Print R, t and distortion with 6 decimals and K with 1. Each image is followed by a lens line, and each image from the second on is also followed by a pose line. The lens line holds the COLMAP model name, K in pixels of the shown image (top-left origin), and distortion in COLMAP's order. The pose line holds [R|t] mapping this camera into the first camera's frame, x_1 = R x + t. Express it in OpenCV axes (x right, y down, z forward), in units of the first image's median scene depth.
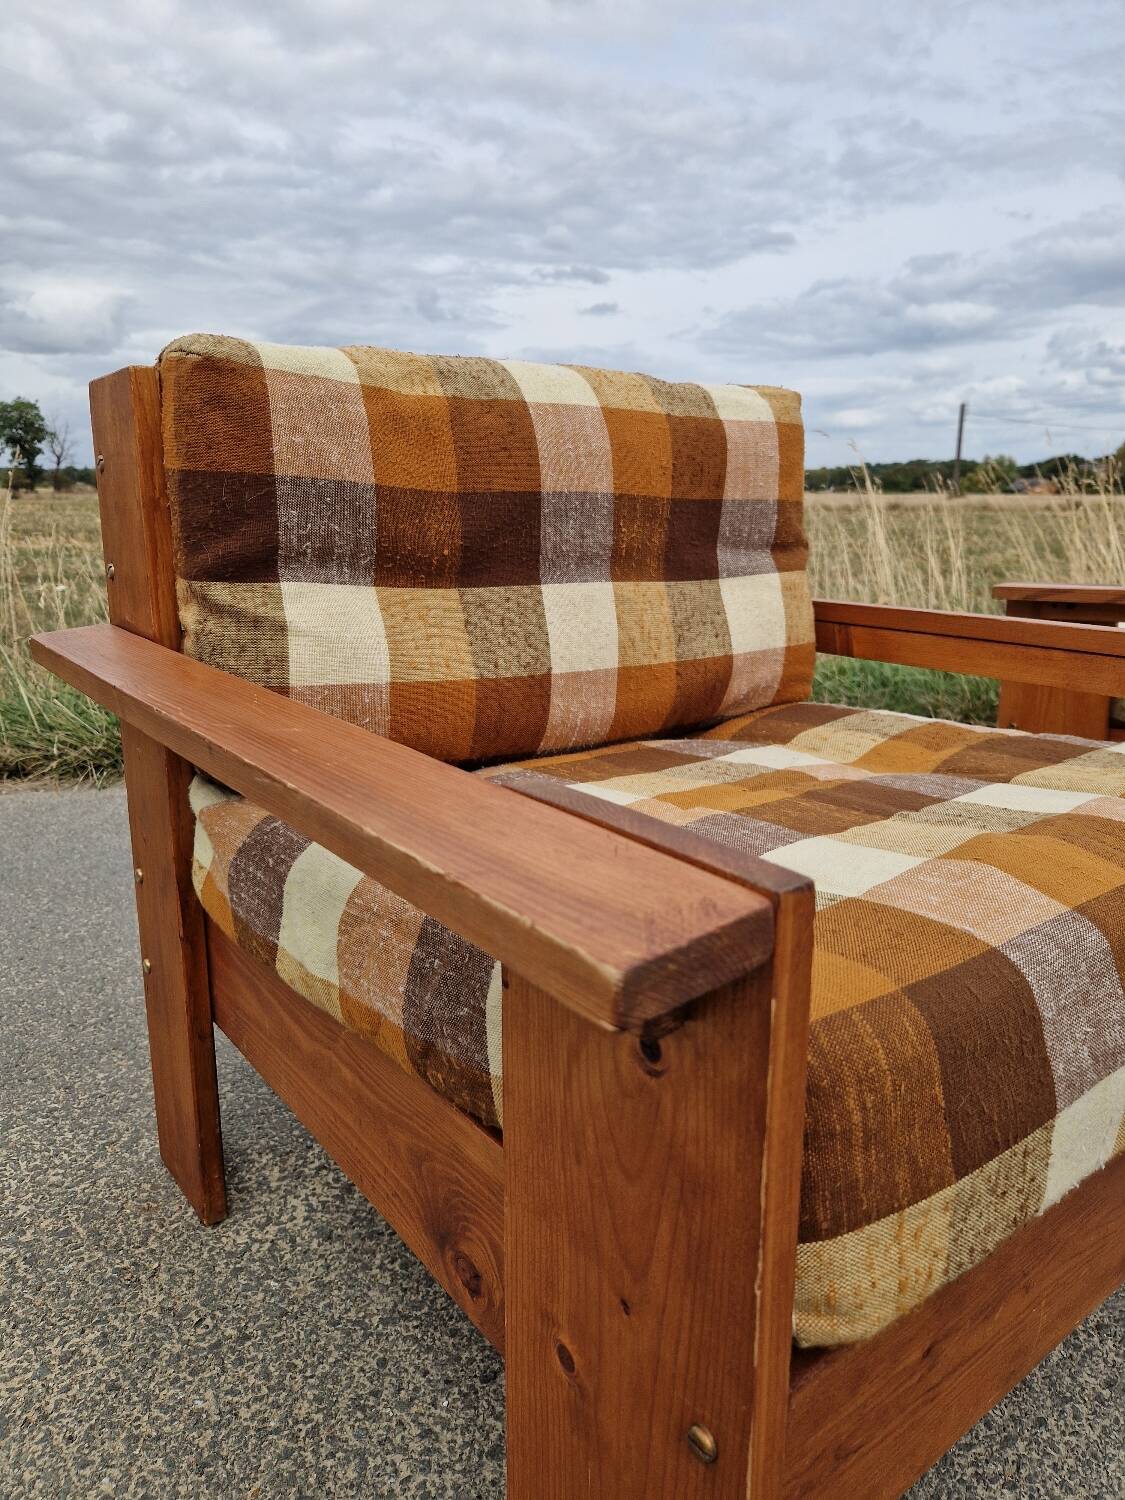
lens RADIAL K [[1013.4, 0, 557.6], [0, 1013.4, 746.8], [0, 0, 1]] dist [0.068587, -0.066638]
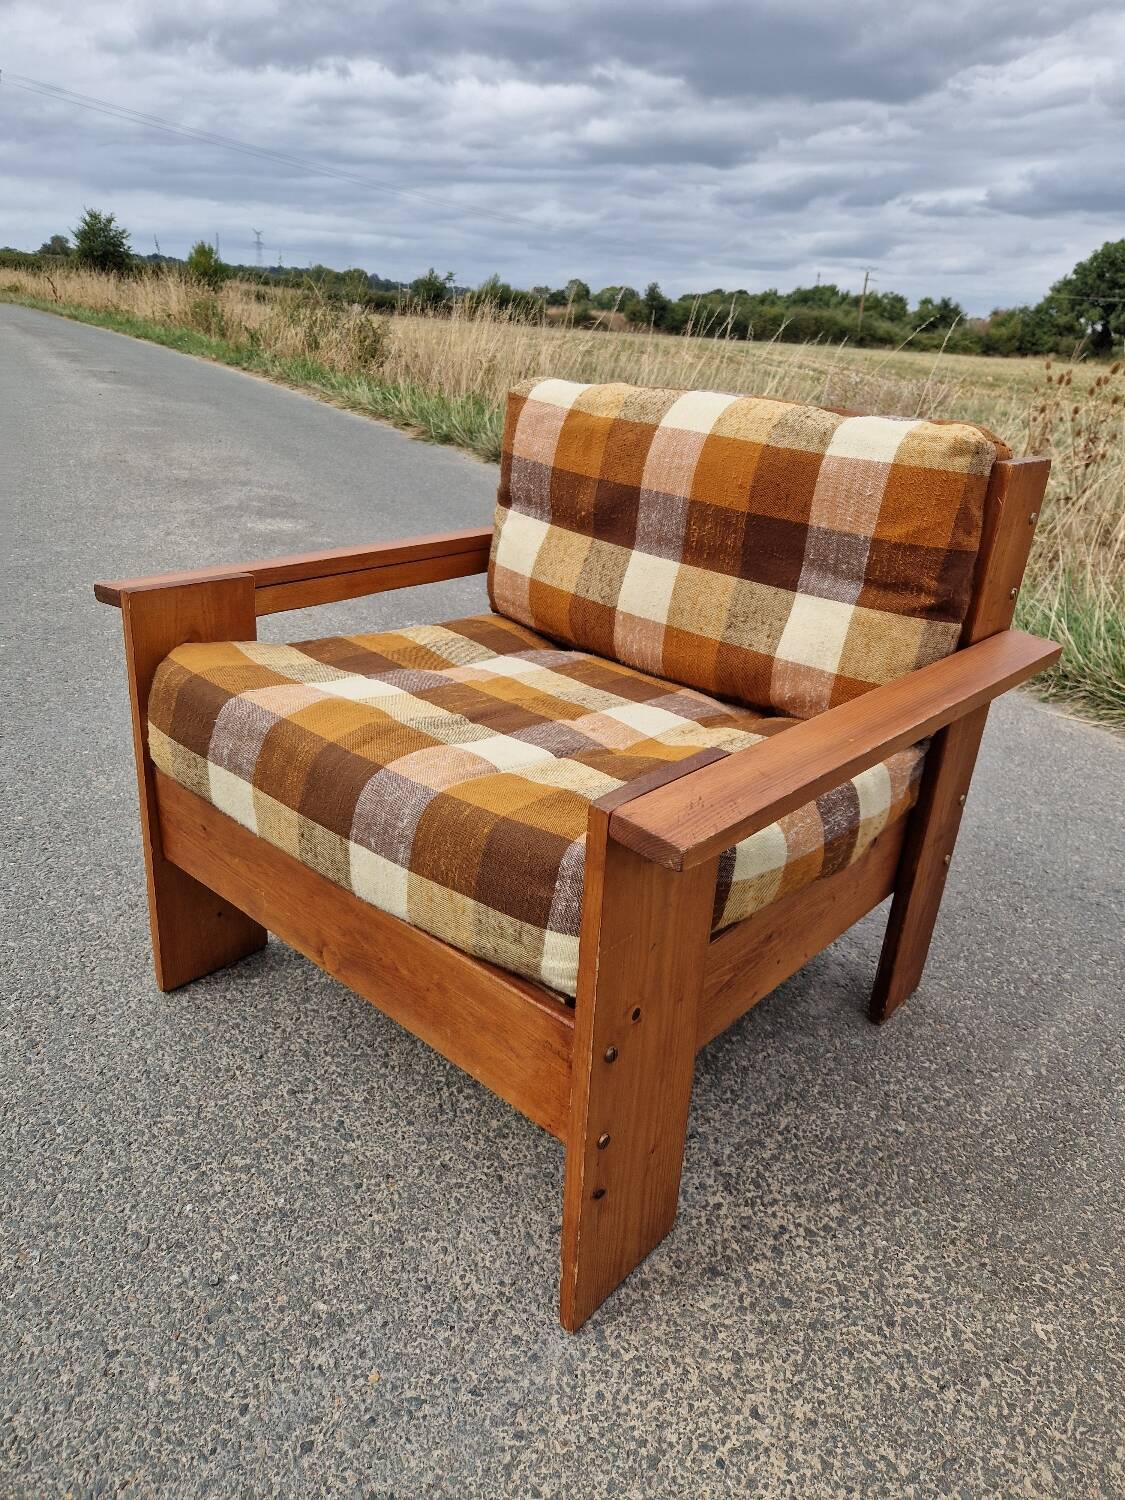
lens RADIAL K [[1013.4, 0, 570.9], [0, 1013.4, 731.3], [0, 0, 1]] dist [0.068587, -0.066638]
pose [[0.189303, 0.377837, -0.906313, 1.438018], [-0.301003, 0.900895, 0.312707, -0.364807], [0.934645, 0.213606, 0.284272, 0.566642]]
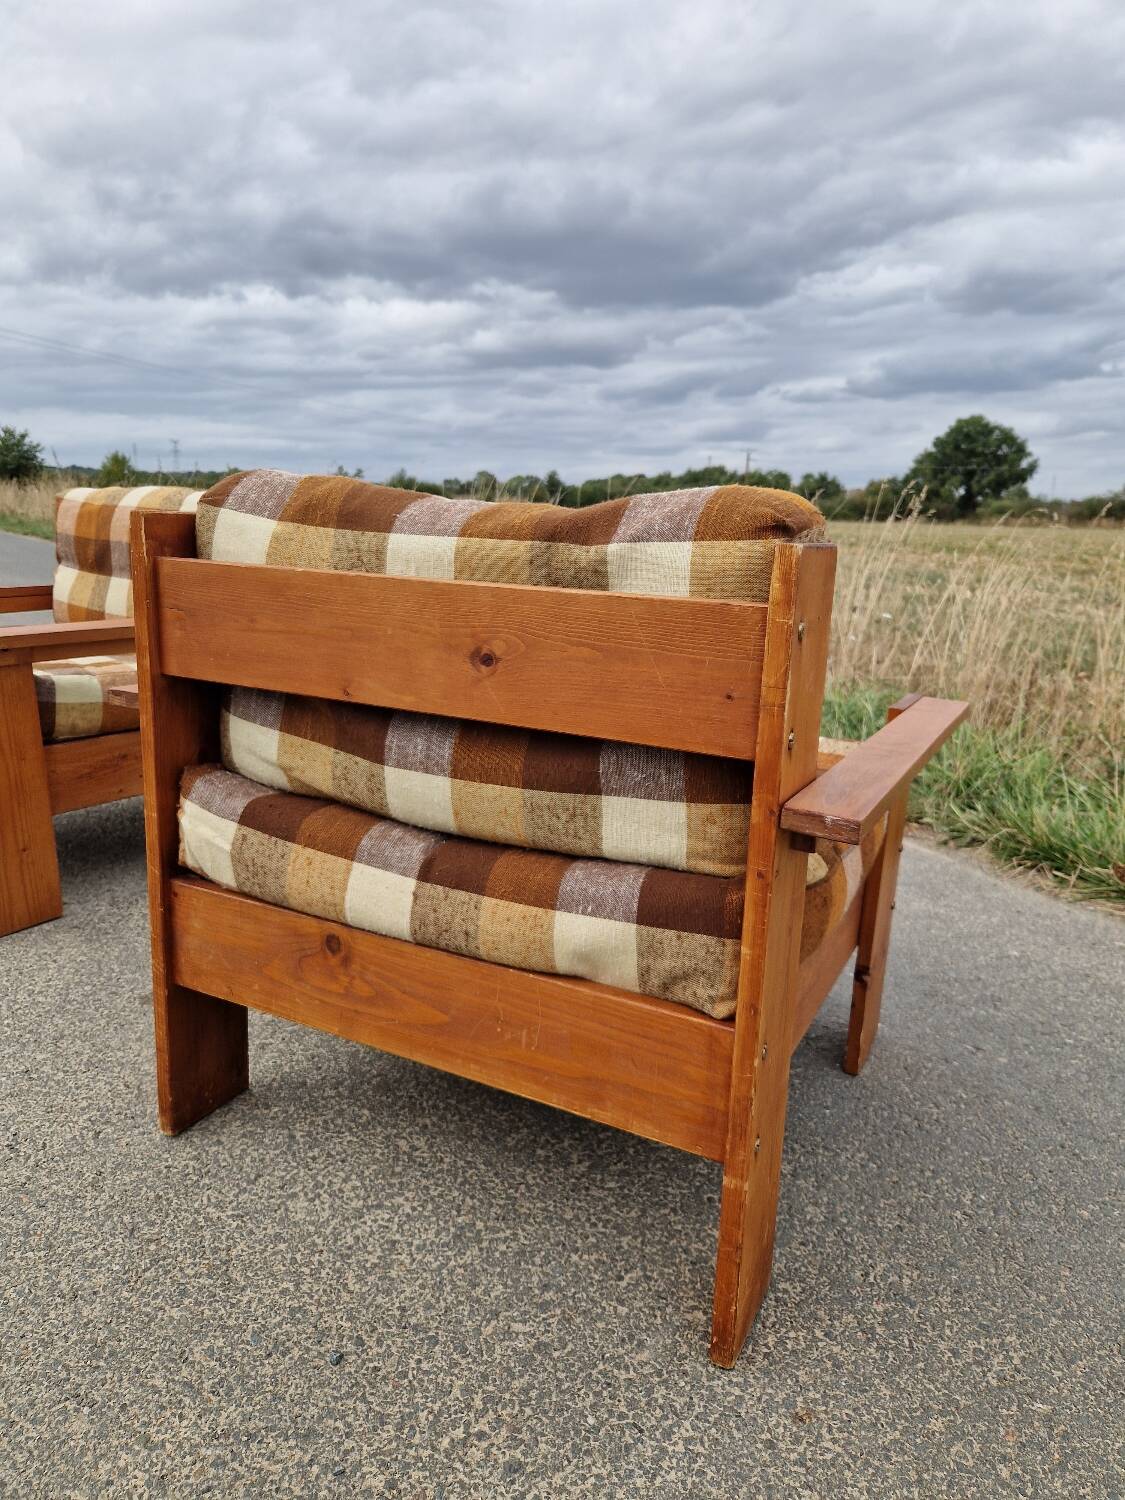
lens RADIAL K [[1013.4, 0, 569.7], [0, 1013.4, 761.8], [0, 0, 1]] dist [0.068587, -0.066638]
pose [[0.267375, 0.237032, -0.933984, 2.802463], [-0.254254, 0.952277, 0.168888, -0.450136], [0.929444, 0.192313, 0.314882, 1.371835]]
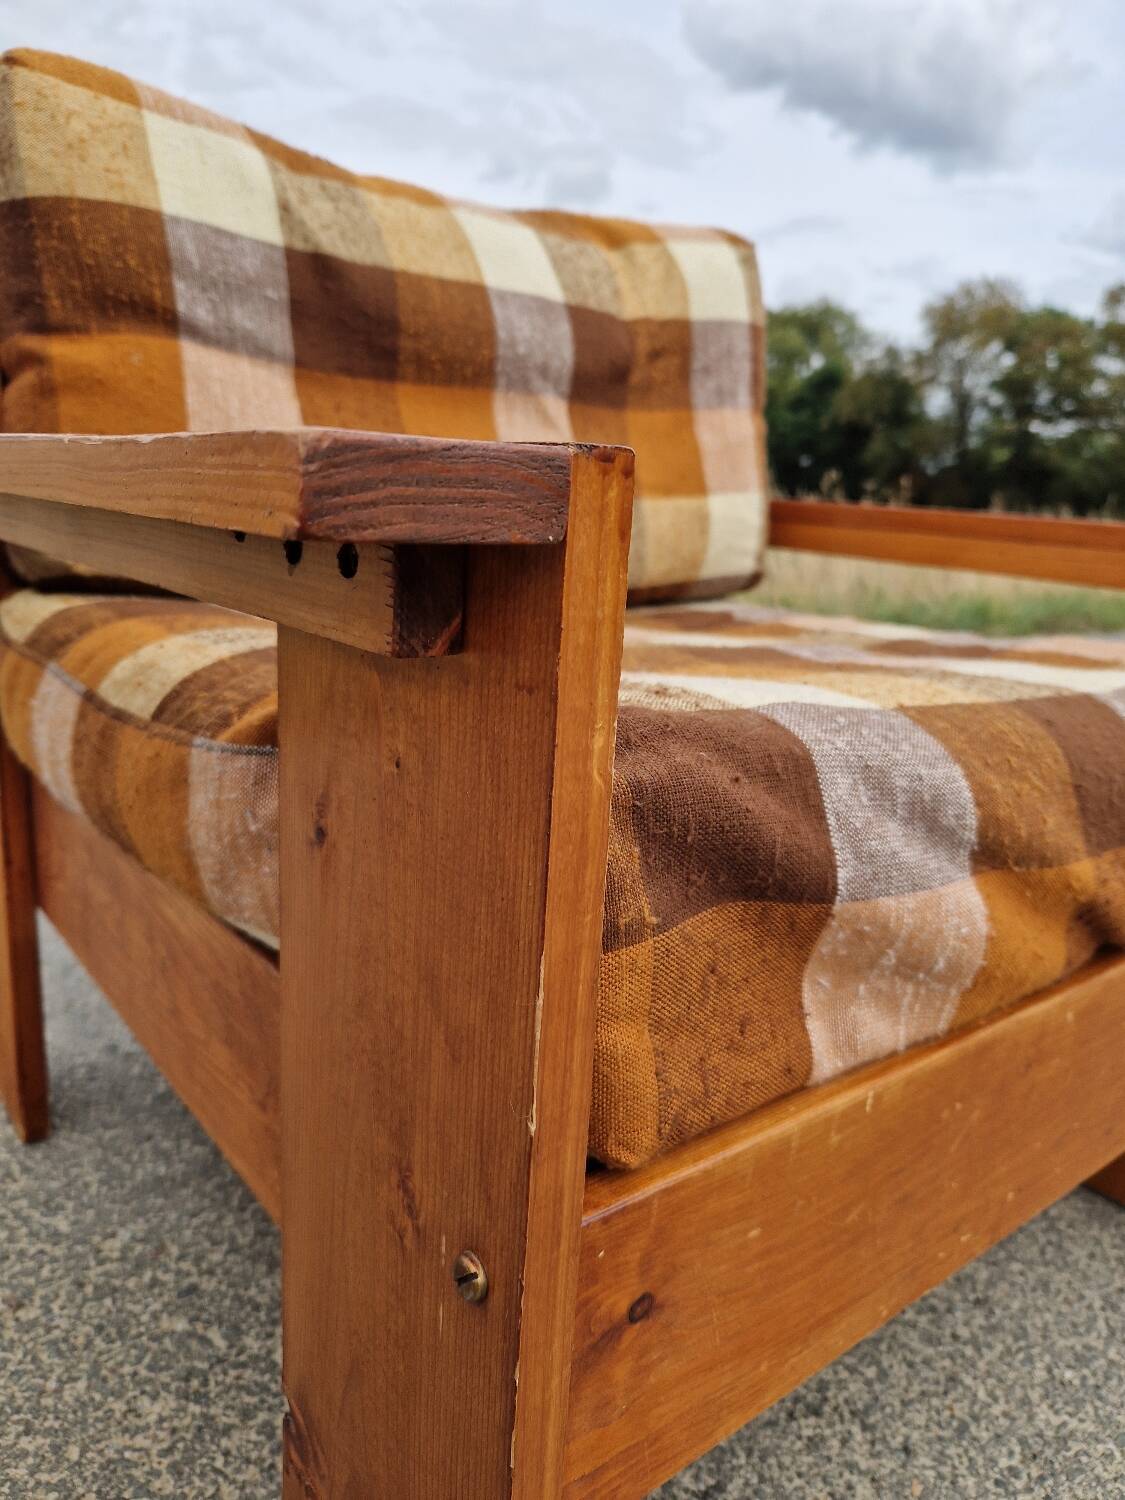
lens RADIAL K [[1034.2, 0, 556.7], [0, 1034.2, 764.5], [0, 0, 1]] dist [0.037680, -0.033569]
pose [[0.835455, -0.079722, 0.543745, 1.021034], [0.058134, 0.996691, 0.056811, -0.048342], [-0.546475, -0.015853, 0.837325, 0.824683]]
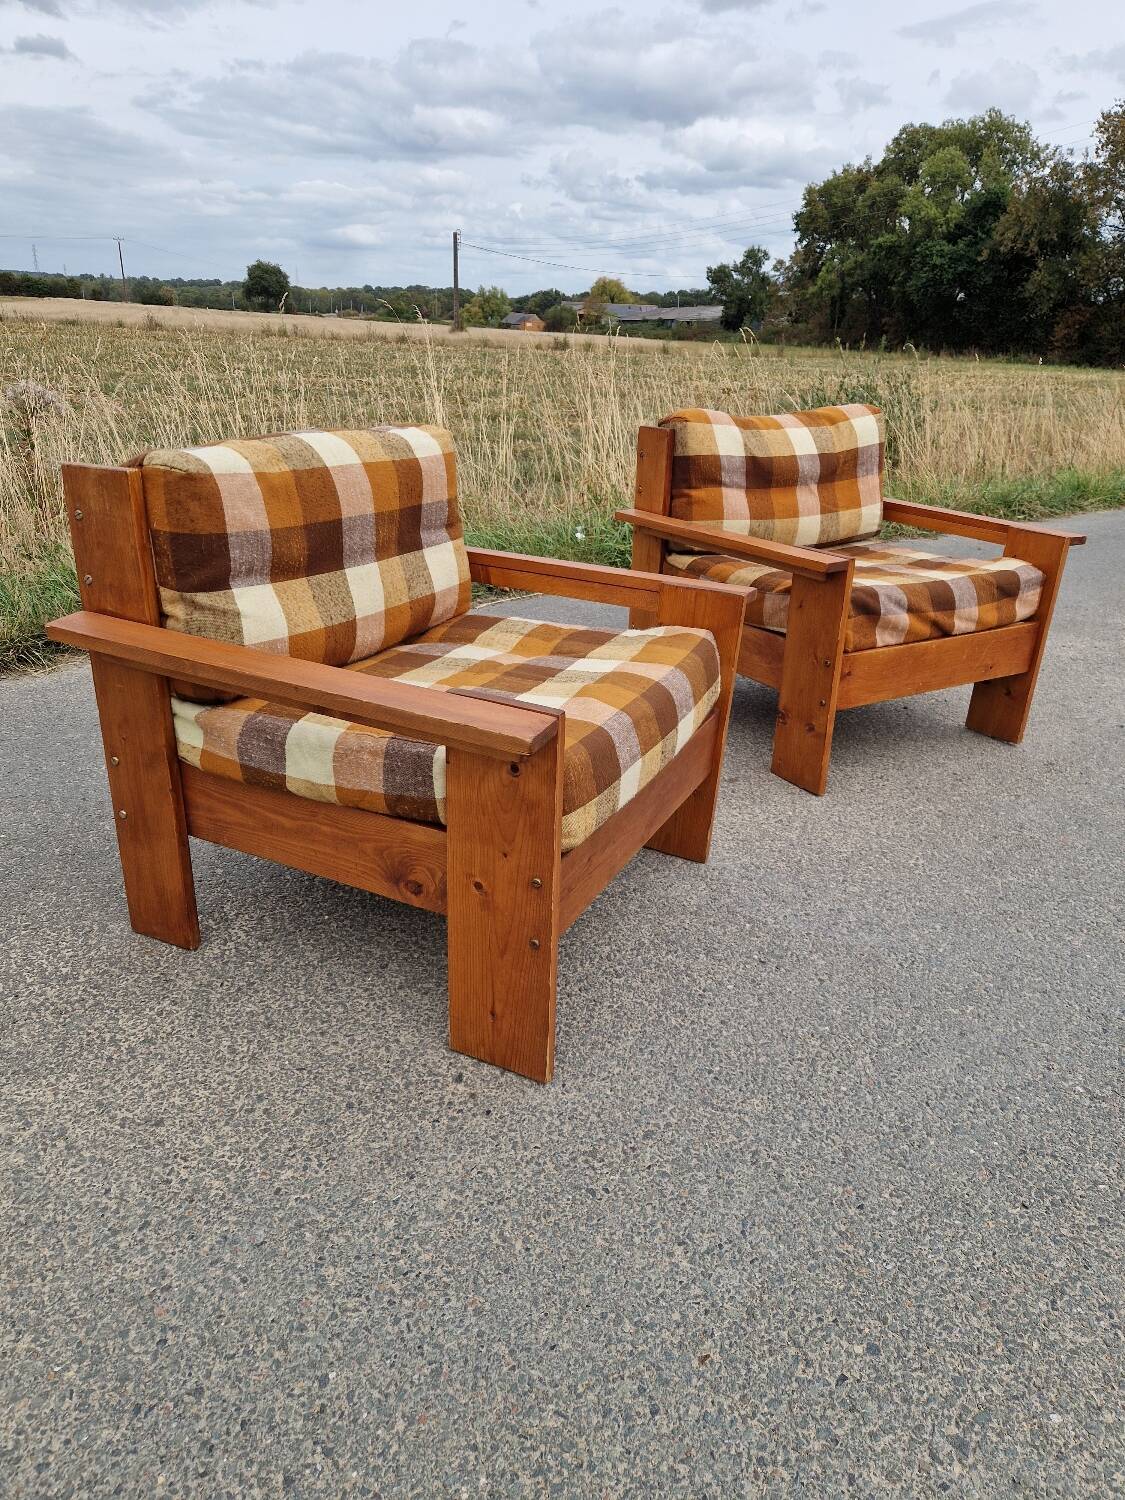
lens RADIAL K [[1013.4, 0, 572.5], [0, 1013.4, 753.0], [0, 0, 1]] dist [0.068587, -0.066638]
pose [[0.892595, -0.140508, 0.428406, -0.486594], [0.069458, 0.981710, 0.177262, -0.135554], [-0.445477, -0.128467, 0.886029, -0.838803]]
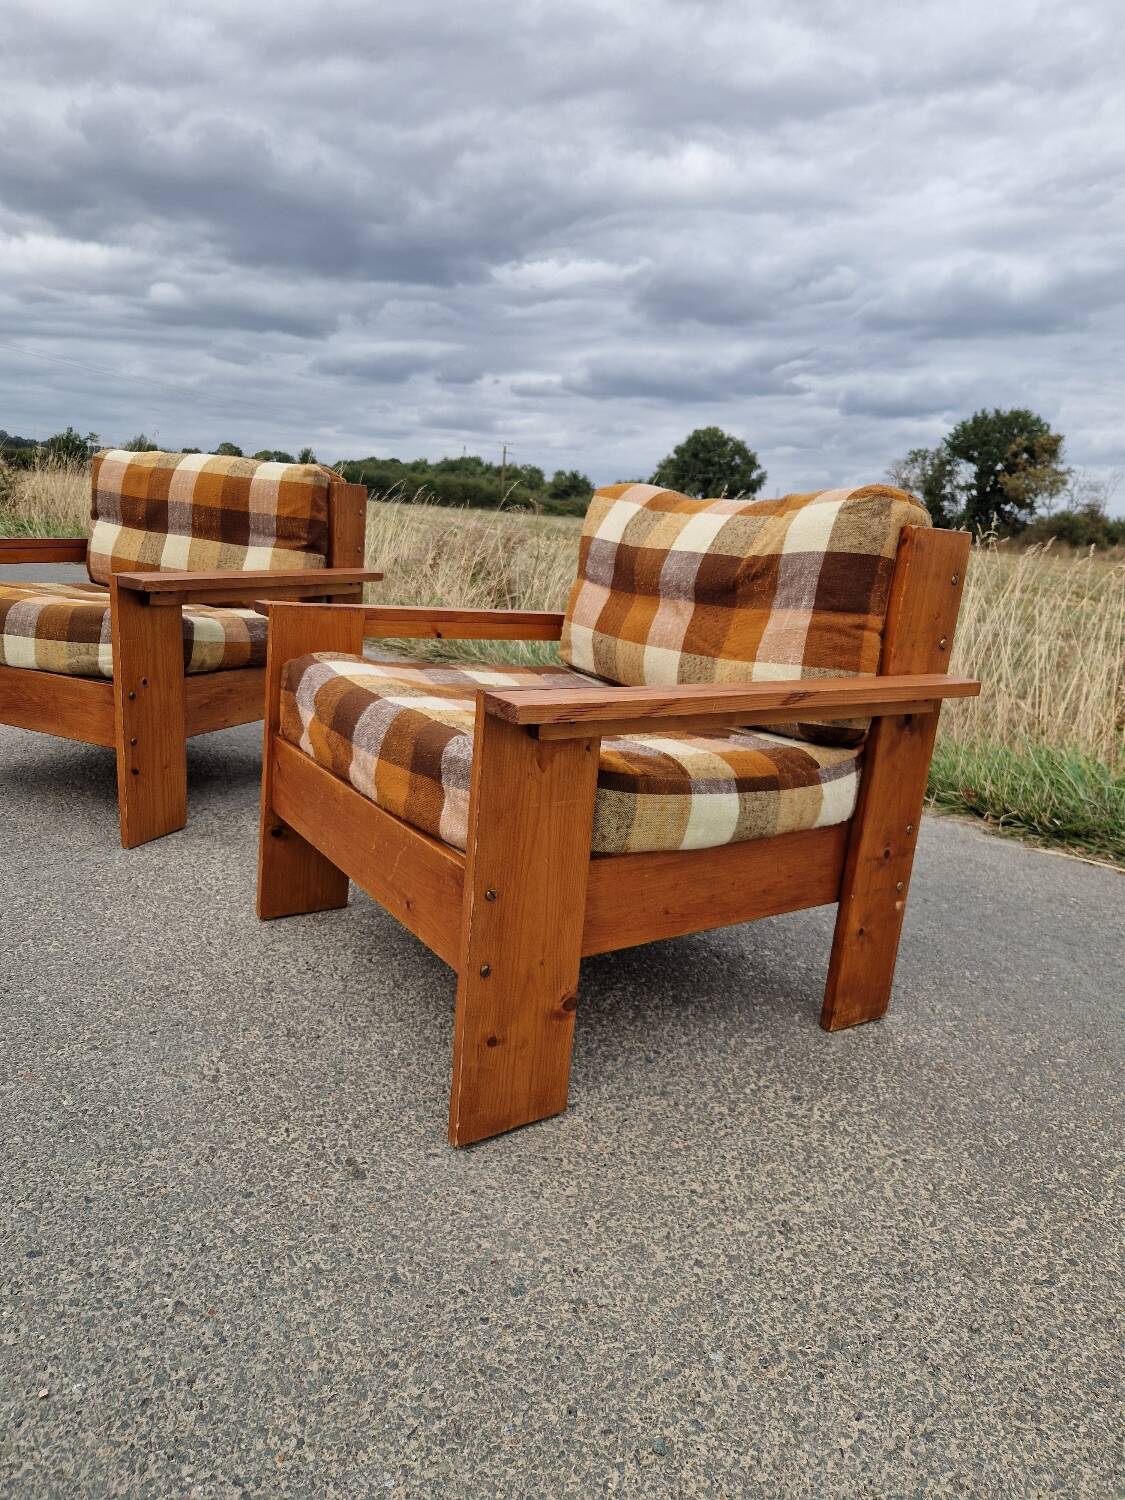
lens RADIAL K [[1013.4, 0, 559.3], [0, 1013.4, 744.7], [0, 0, 1]] dist [0.068587, -0.066638]
pose [[0.475097, 0.233580, -0.848365, 3.050393], [-0.287677, 0.952375, 0.101114, -0.207231], [0.831580, 0.196016, 0.519666, 0.566639]]
